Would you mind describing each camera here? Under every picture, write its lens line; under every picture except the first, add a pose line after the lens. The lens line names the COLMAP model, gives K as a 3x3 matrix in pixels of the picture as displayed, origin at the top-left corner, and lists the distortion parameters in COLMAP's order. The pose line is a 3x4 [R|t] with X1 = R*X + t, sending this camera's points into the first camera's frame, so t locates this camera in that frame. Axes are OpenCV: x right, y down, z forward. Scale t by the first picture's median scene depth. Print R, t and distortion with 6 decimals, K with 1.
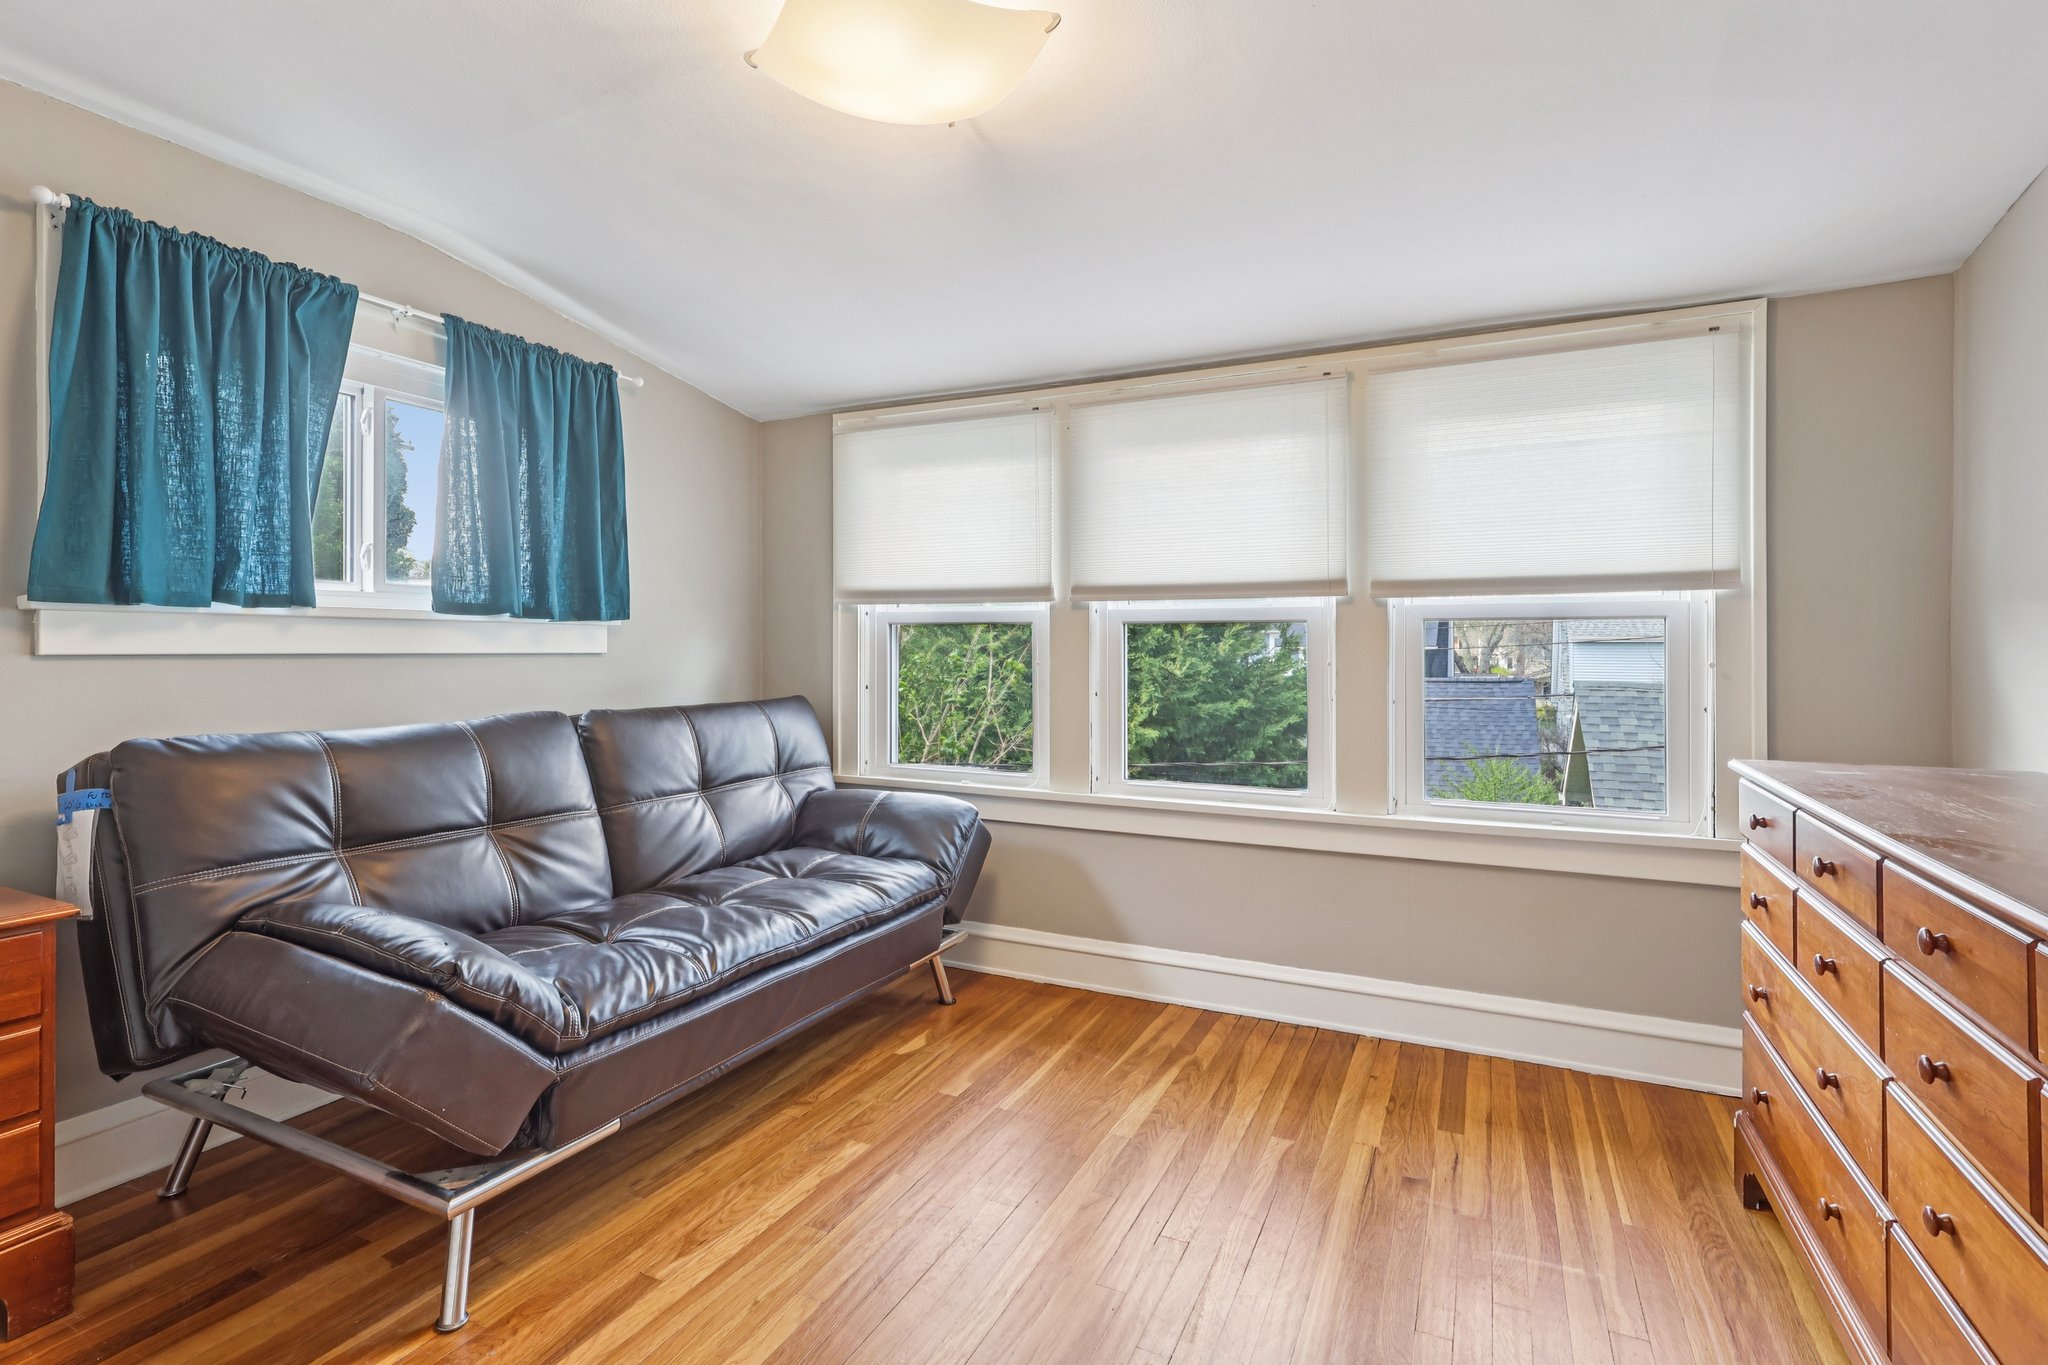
lens RADIAL K [[970.1, 0, 1024.5], [0, 970.1, 653.1], [0, 0, 1]] dist [-0.002162, -0.000504]
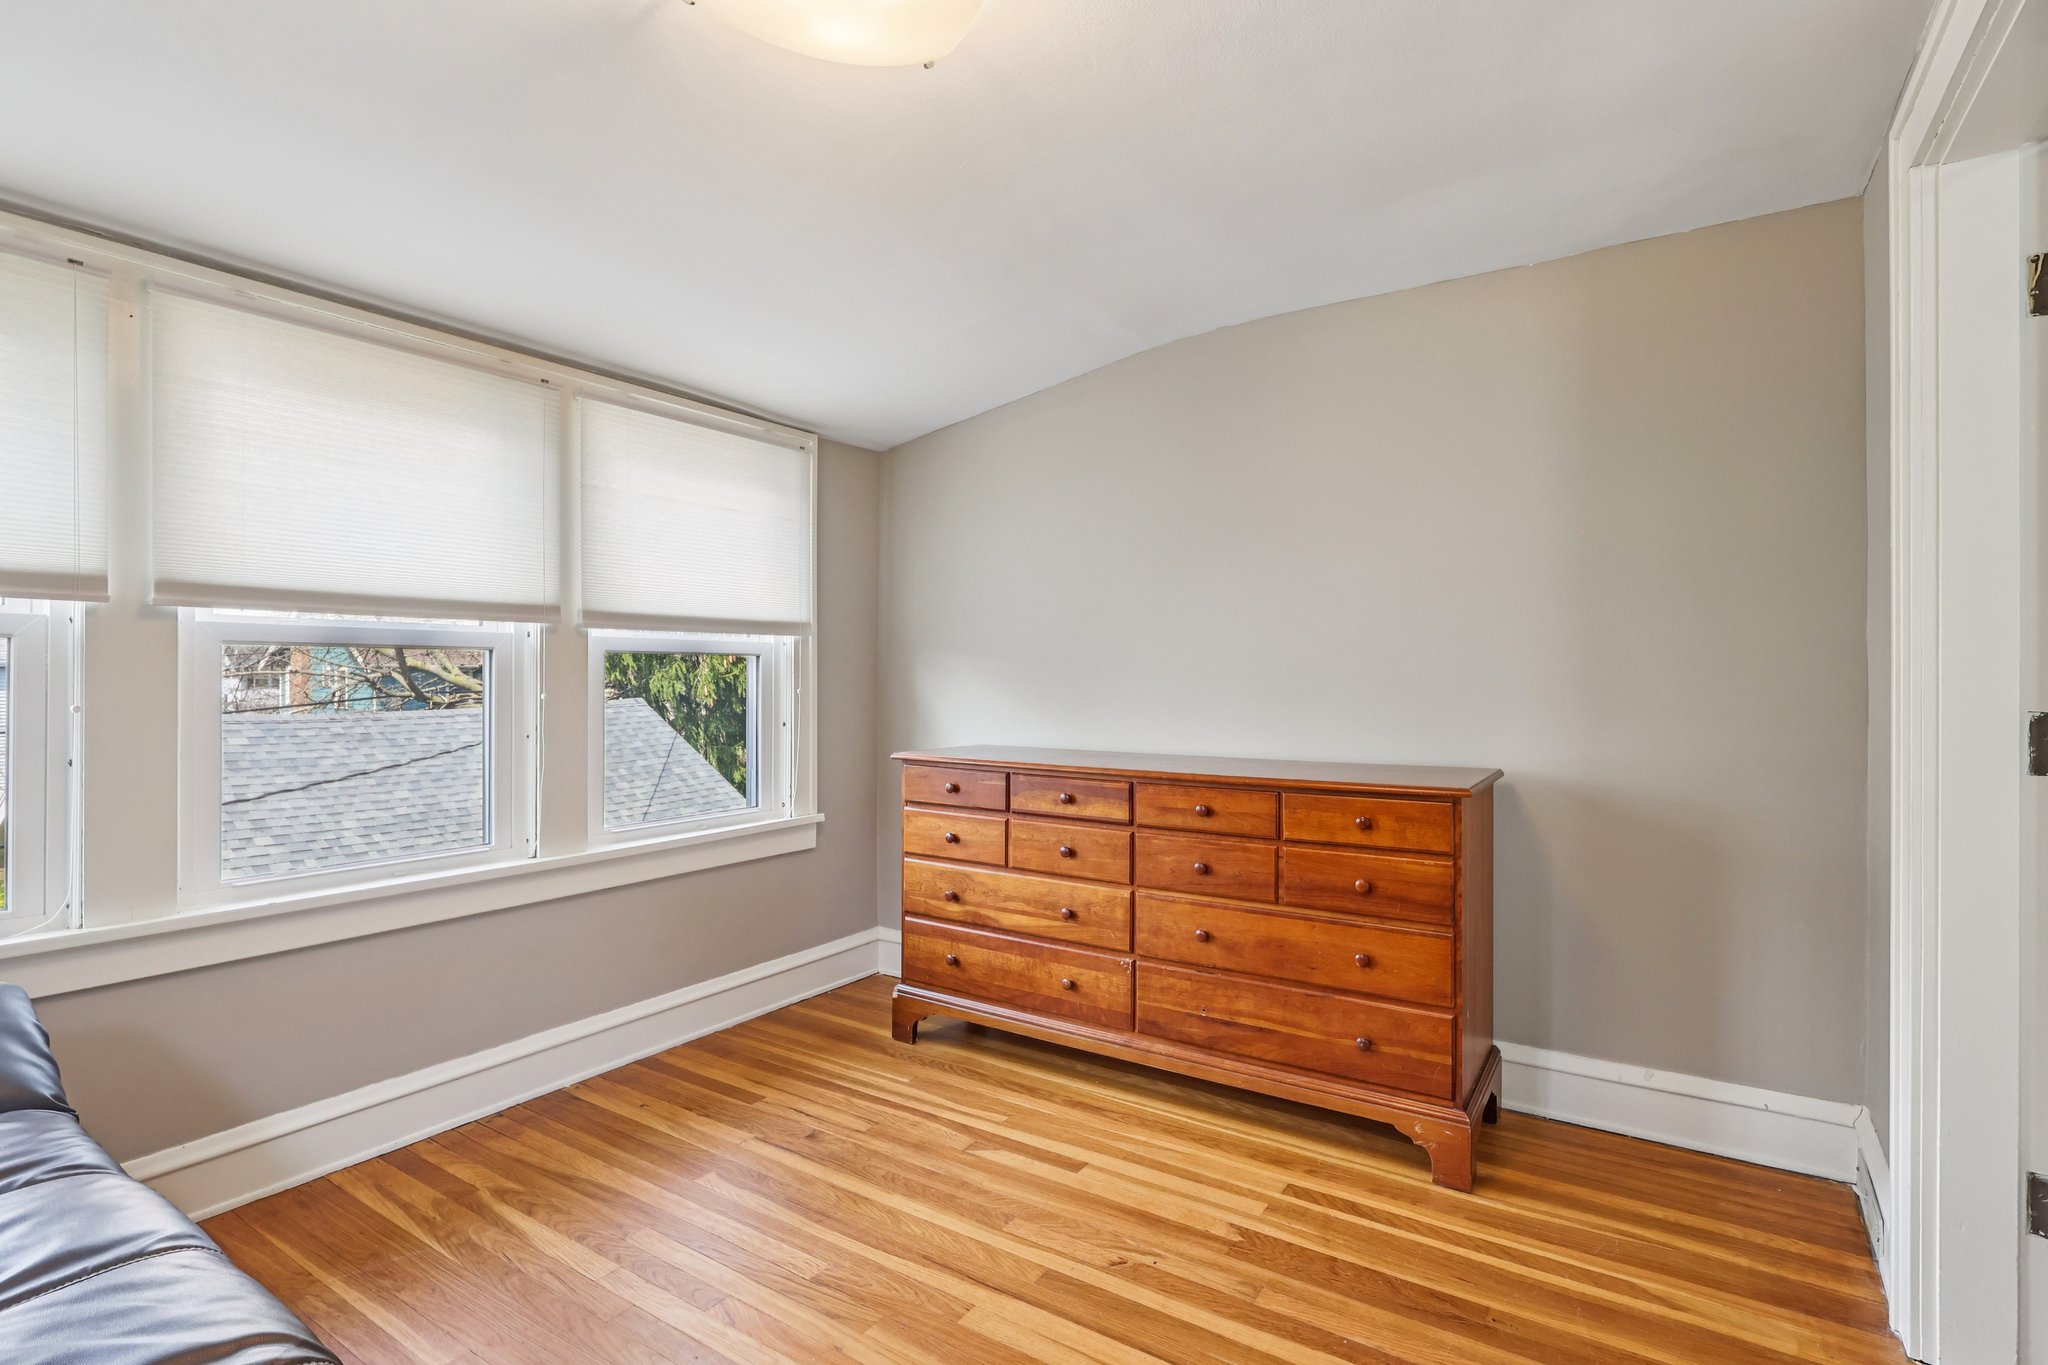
lens RADIAL K [[987.7, 0, 1022.0], [0, 987.7, 667.7], [0, 0, 1]] dist [-0.000077, -0.000012]
pose [[0.140727, 0.005201, 0.990035, -0.575258], [-0.000213, 0.999986, -0.005223, -0.012100], [-0.990048, 0.000524, 0.140726, 0.443246]]
